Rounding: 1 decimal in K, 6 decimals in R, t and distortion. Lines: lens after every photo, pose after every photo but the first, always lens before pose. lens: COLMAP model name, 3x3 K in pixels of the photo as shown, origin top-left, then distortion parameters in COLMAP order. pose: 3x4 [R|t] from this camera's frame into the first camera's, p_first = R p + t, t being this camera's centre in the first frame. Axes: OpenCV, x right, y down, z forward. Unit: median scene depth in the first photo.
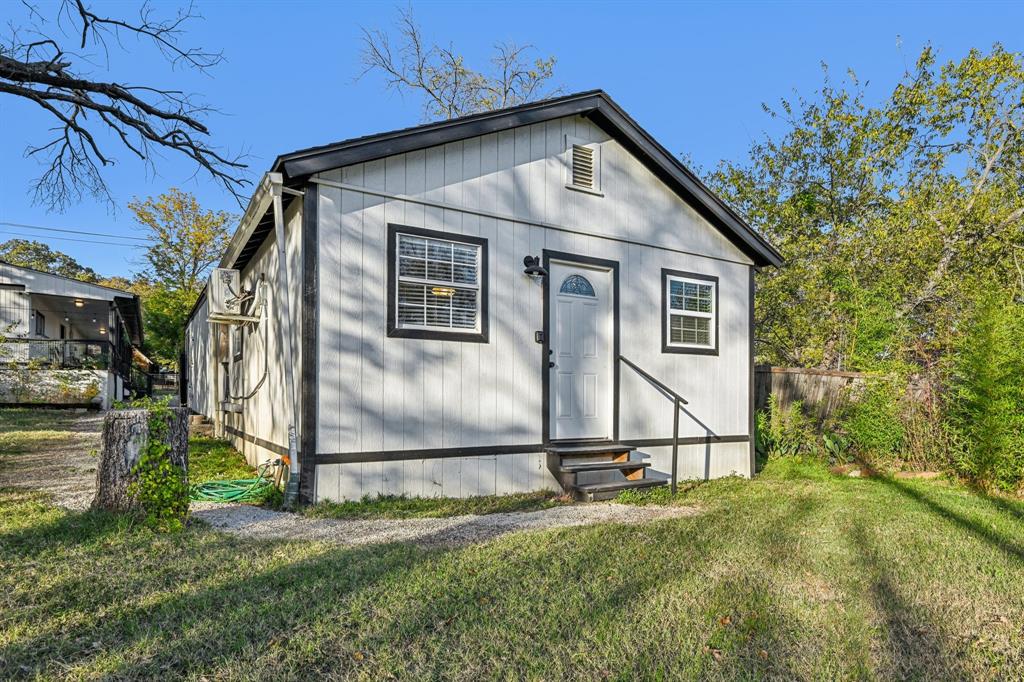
lens RADIAL K [[592.3, 0, 521.2], [0, 592.3, 400.7], [0, 0, 1]] dist [-0.017843, -0.001458]
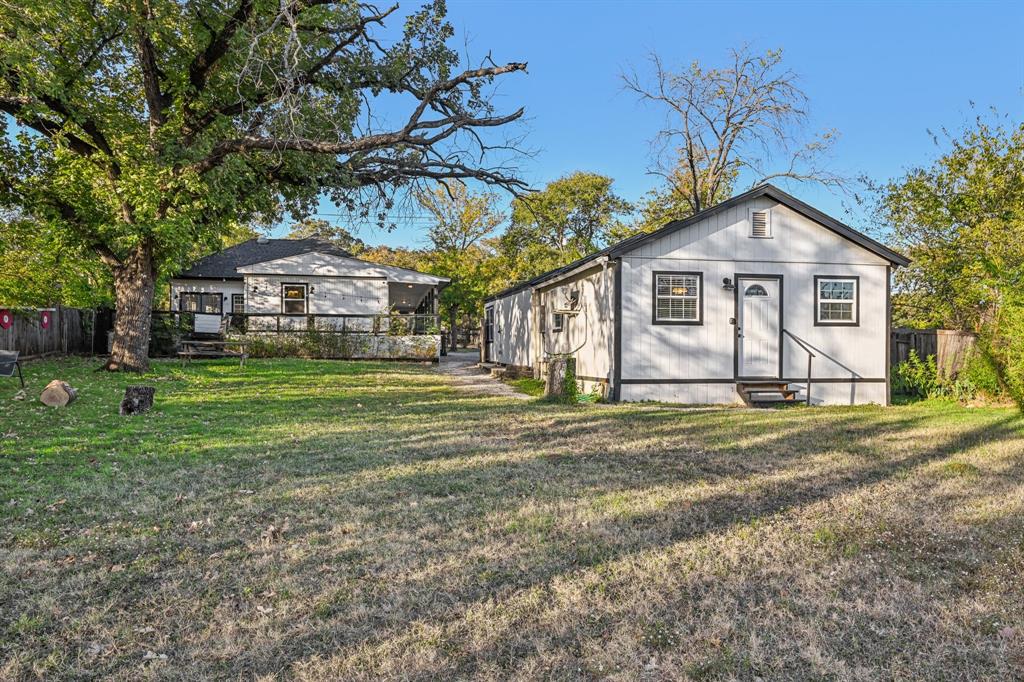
lens RADIAL K [[698.9, 0, 513.3], [0, 698.9, 347.9], [0, 0, 1]] dist [0.005646, 0.000254]
pose [[0.932302, -0.004333, -0.361656, 0.148009], [-0.000942, 0.999896, -0.014408, 0.007798], [0.361680, 0.013773, 0.932200, -1.046740]]
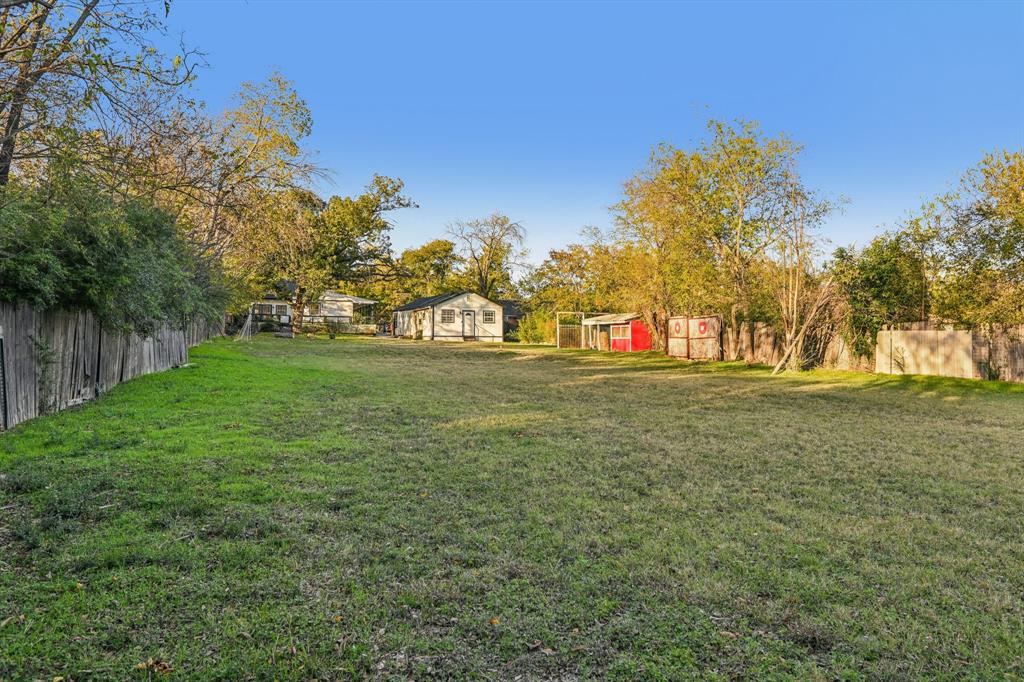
lens RADIAL K [[698.9, 0, 514.0], [0, 698.9, 336.0], [0, 0, 1]] dist [0.005646, 0.000254]
pose [[0.980051, -0.003045, -0.198724, 1.984901], [-0.000156, 0.999871, -0.016089, 0.173672], [0.198748, 0.015799, 0.979923, -6.151551]]
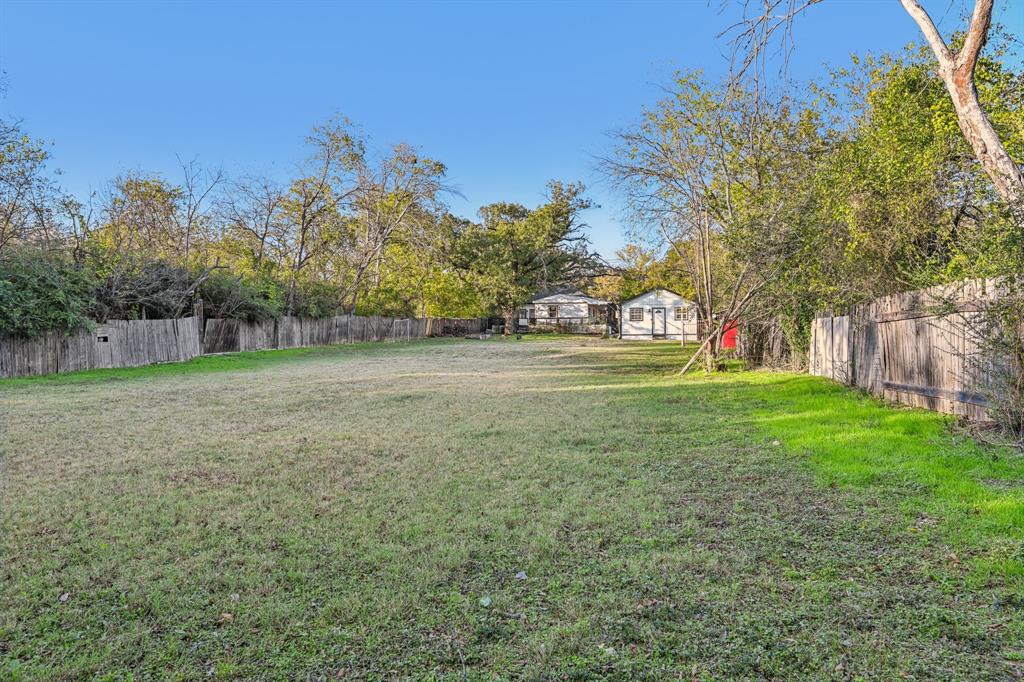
lens RADIAL K [[698.9, 0, 513.0], [0, 698.9, 341.1], [0, 0, 1]] dist [0.005646, 0.000254]
pose [[0.725045, -0.010460, -0.688622, 3.844959], [0.003985, 0.999932, -0.010993, 0.198403], [0.688690, 0.005226, 0.725037, -5.243108]]
